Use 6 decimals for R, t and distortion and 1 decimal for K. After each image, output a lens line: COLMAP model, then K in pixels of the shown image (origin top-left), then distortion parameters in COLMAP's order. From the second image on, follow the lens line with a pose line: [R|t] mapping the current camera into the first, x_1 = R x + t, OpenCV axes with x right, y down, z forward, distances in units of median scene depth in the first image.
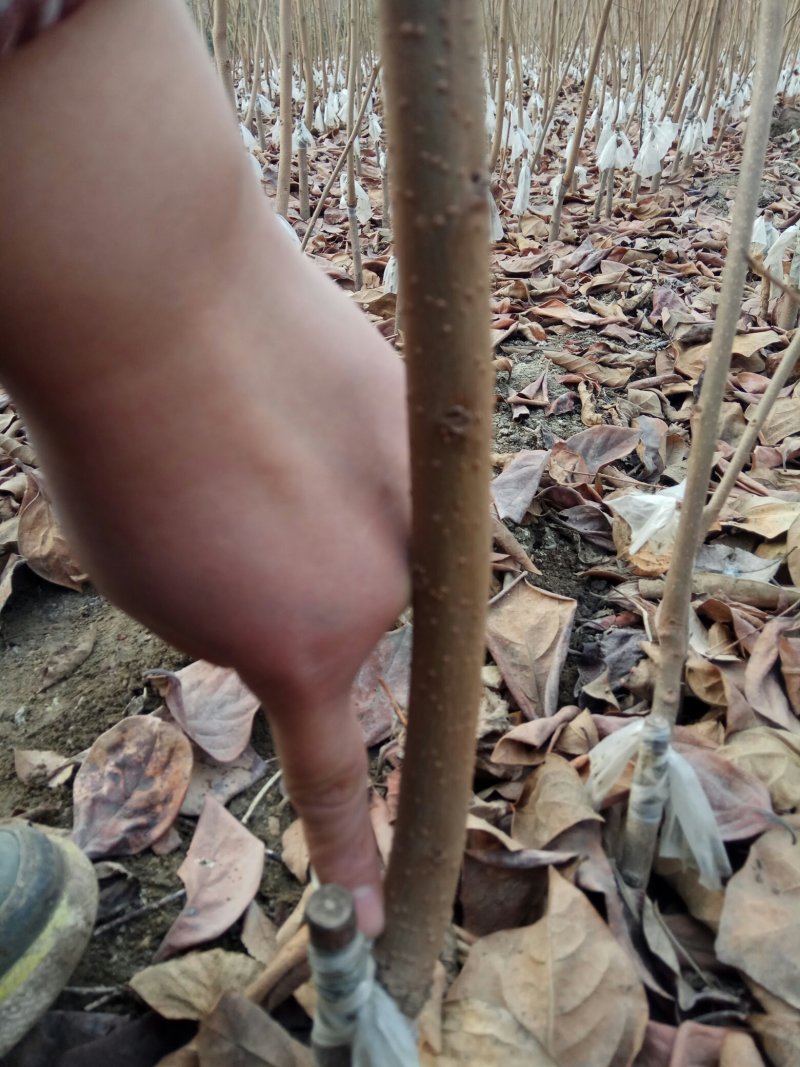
lens RADIAL K [[825.8, 0, 392.6], [0, 825.8, 527.3], [0, 0, 1]] dist [0.090052, -0.143647]
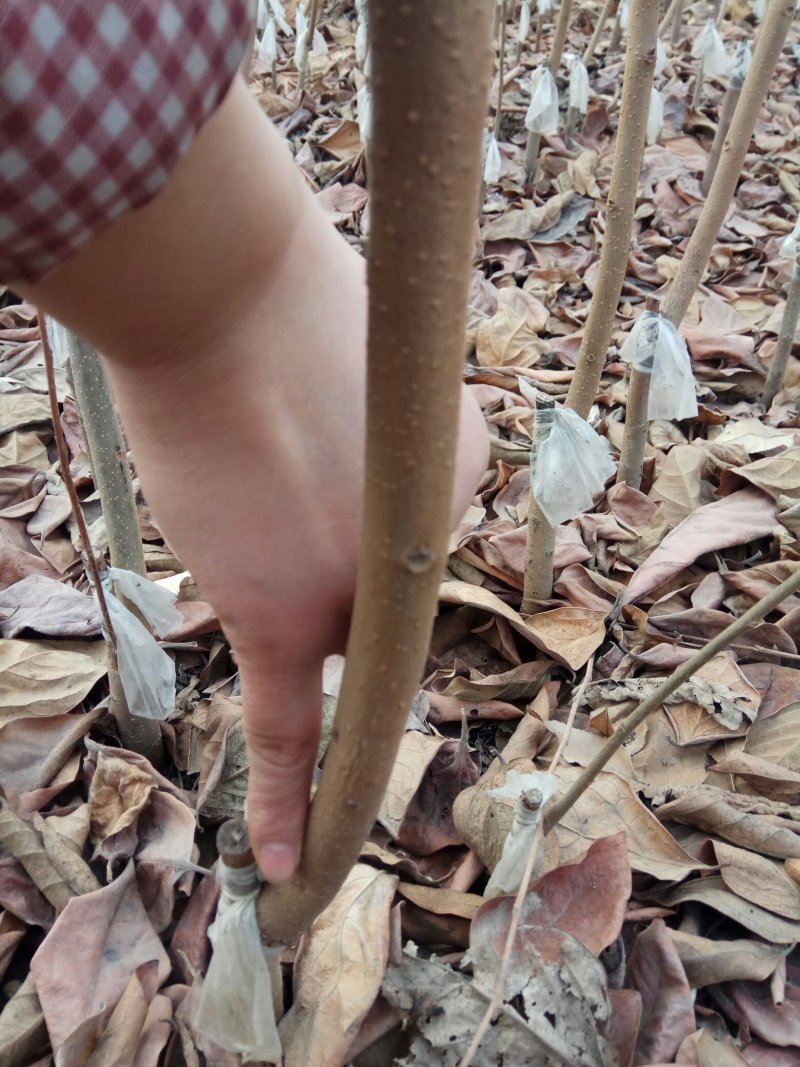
lens RADIAL K [[825.8, 0, 383.5], [0, 825.8, 536.1], [0, 0, 1]] dist [0.090052, -0.143647]
pose [[0.908164, 0.281699, -0.309653, -0.063270], [-0.228532, 0.953382, 0.197067, -0.203452], [0.350731, -0.108203, 0.930204, 0.285465]]
